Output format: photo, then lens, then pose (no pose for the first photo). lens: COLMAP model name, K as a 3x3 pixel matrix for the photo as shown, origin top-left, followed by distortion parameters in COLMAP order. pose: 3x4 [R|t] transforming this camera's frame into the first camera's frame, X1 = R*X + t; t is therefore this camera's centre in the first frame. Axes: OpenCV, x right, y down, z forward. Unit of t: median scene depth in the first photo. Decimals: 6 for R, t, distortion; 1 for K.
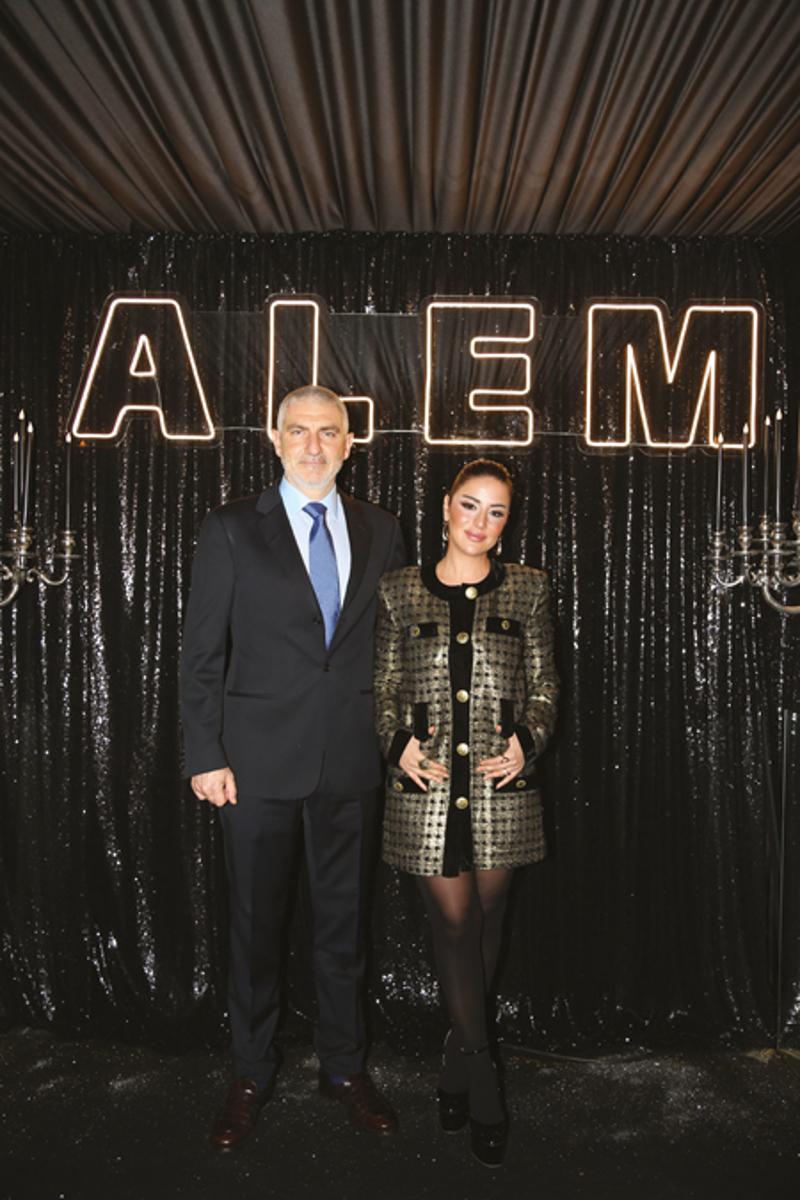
lens RADIAL K [[1094.3, 0, 403.5], [0, 1094.3, 599.7], [0, 0, 1]] dist [-0.000936, 0.005815]
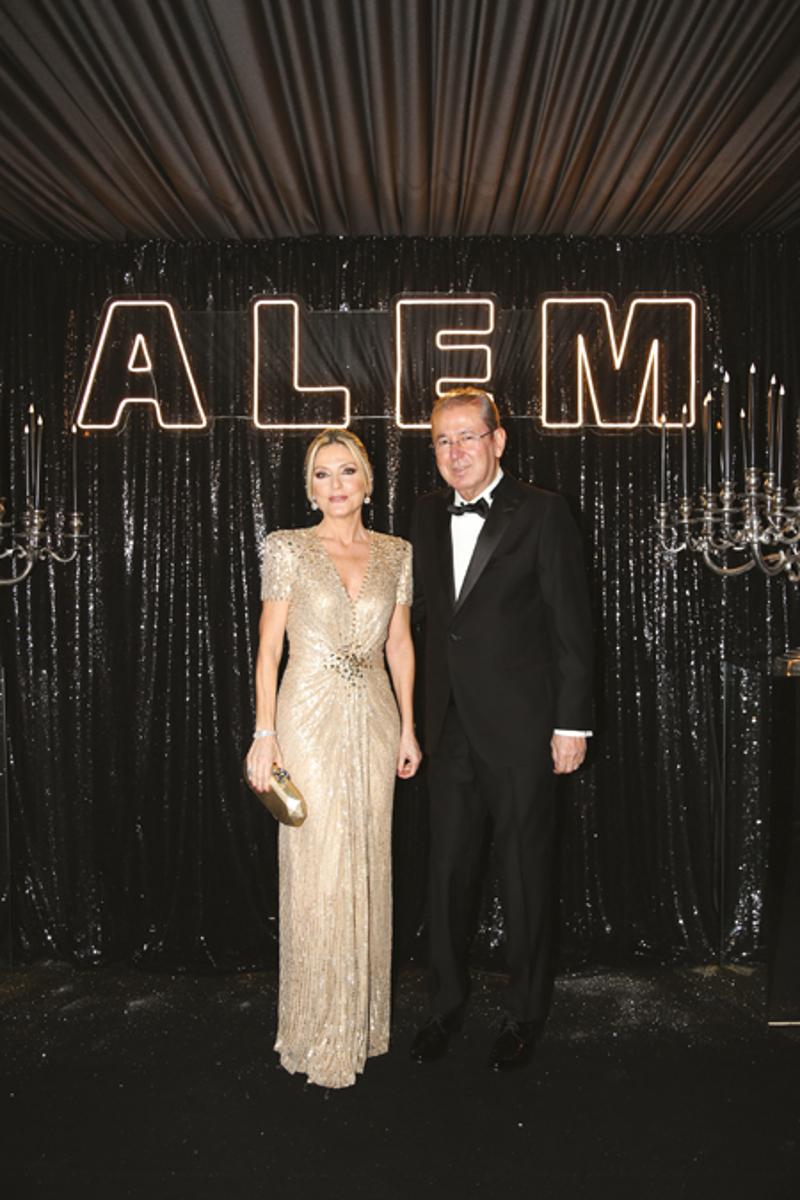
lens RADIAL K [[1083.6, 0, 399.5], [0, 1083.6, 603.3], [0, 0, 1]] dist [-0.007049, -0.003073]
pose [[0.999837, -0.018076, -0.000339, 0.019891], [0.018079, 0.999678, 0.017820, 0.014771], [0.000017, -0.017823, 0.999841, -0.096987]]
